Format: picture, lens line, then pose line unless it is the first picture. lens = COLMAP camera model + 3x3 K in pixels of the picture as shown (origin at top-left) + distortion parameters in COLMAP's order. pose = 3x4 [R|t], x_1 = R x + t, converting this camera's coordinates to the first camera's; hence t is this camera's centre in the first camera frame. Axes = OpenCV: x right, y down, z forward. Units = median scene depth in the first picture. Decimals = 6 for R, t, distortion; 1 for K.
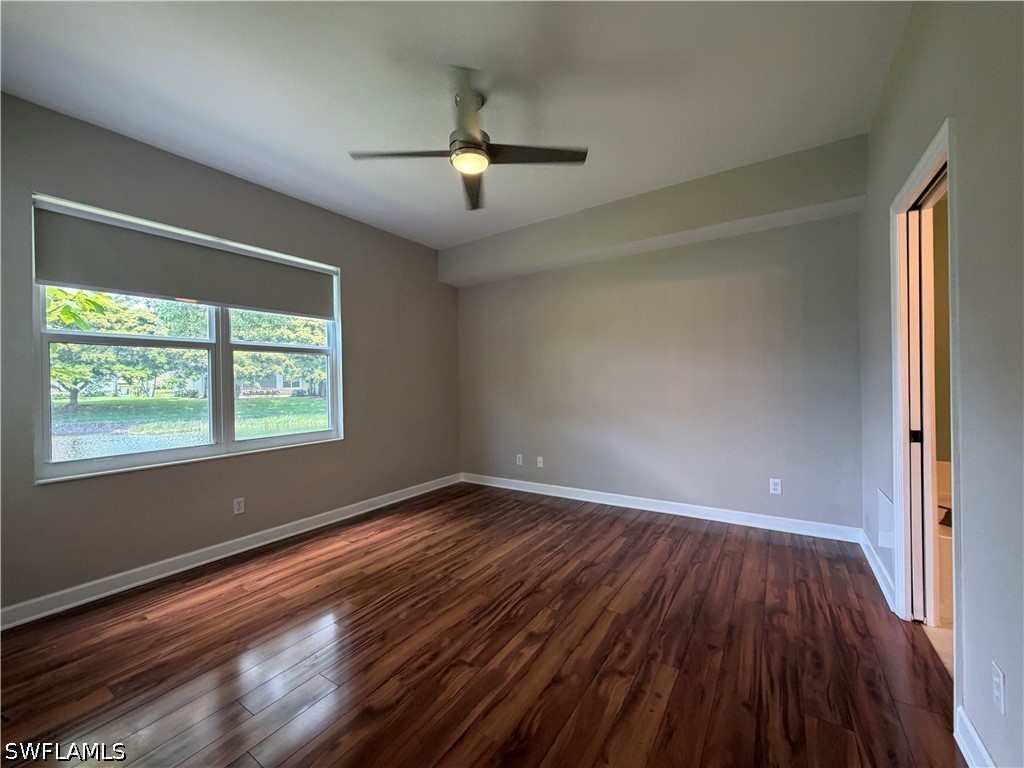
lens RADIAL K [[408.5, 0, 510.7], [0, 408.5, 382.7], [0, 0, 1]] dist [0.001714, 0.000071]
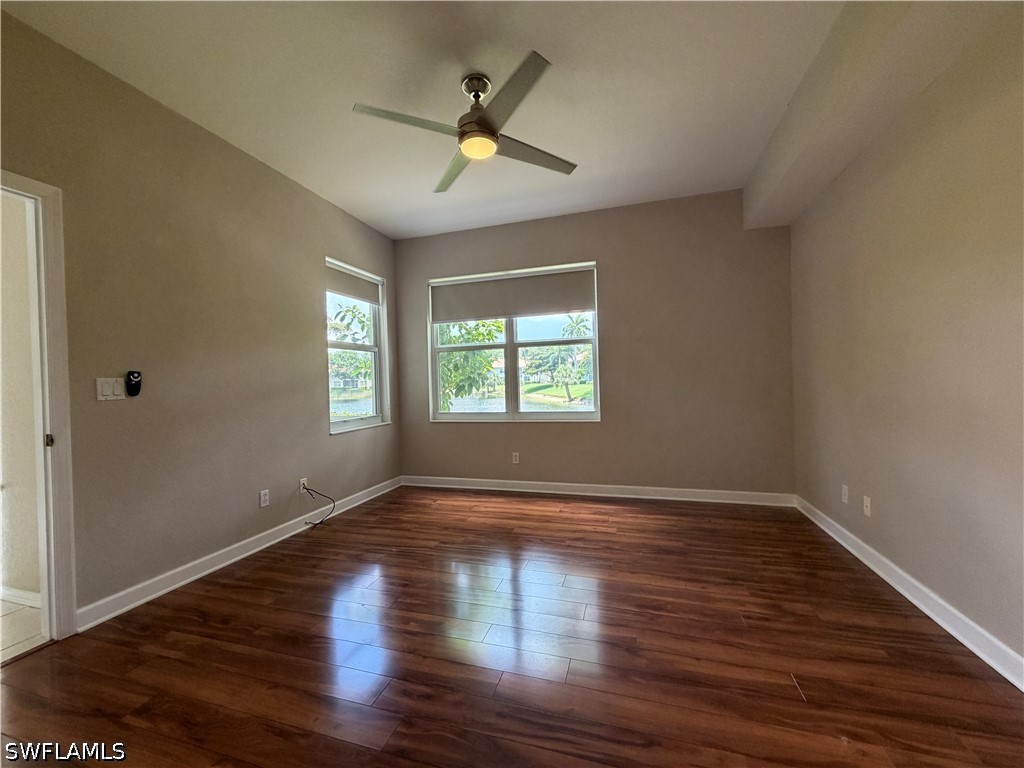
lens RADIAL K [[408.5, 0, 509.6], [0, 408.5, 377.9], [0, 0, 1]] dist [0.001714, 0.000071]
pose [[0.282260, 0.000176, -0.959338, 0.643927], [0.021226, 0.999754, 0.006429, 0.015947], [0.959103, -0.022177, 0.282187, 0.559781]]
